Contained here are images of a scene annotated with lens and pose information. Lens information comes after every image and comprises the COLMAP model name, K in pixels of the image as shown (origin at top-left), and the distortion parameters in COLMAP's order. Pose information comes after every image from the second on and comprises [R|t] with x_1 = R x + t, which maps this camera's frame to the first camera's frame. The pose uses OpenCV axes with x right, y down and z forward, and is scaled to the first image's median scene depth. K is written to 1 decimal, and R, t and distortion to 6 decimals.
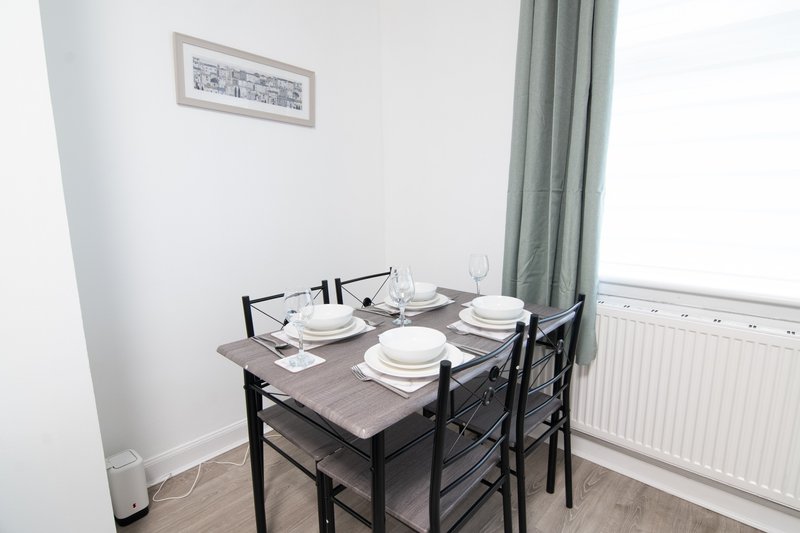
lens RADIAL K [[408.4, 0, 405.3], [0, 408.4, 267.1], [0, 0, 1]] dist [-0.003155, -0.010932]
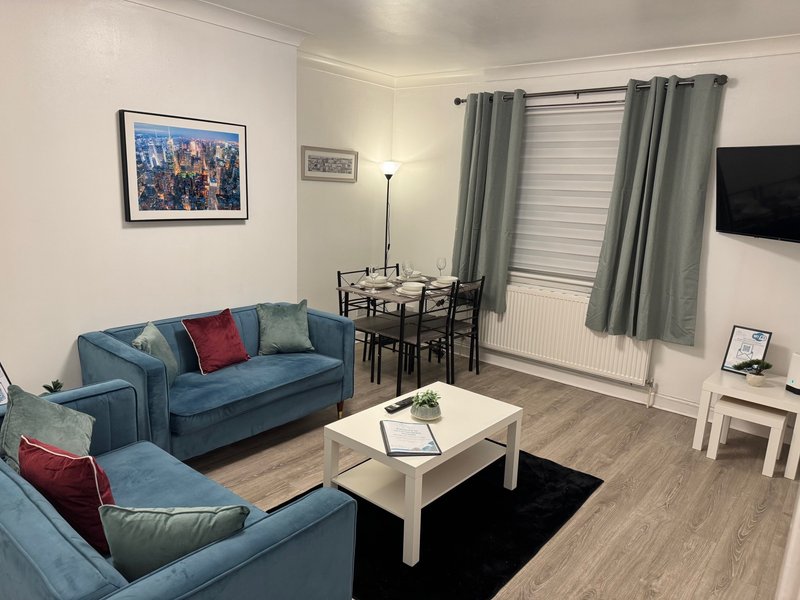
lens RADIAL K [[553.0, 0, 398.1], [0, 553.0, 302.1], [0, 0, 1]] dist [0.002537, -0.005891]
pose [[0.998375, 0.037480, 0.042931, -0.152410], [-0.039542, 0.998053, 0.048231, 0.068548], [-0.041039, -0.049850, 0.997913, -1.759187]]
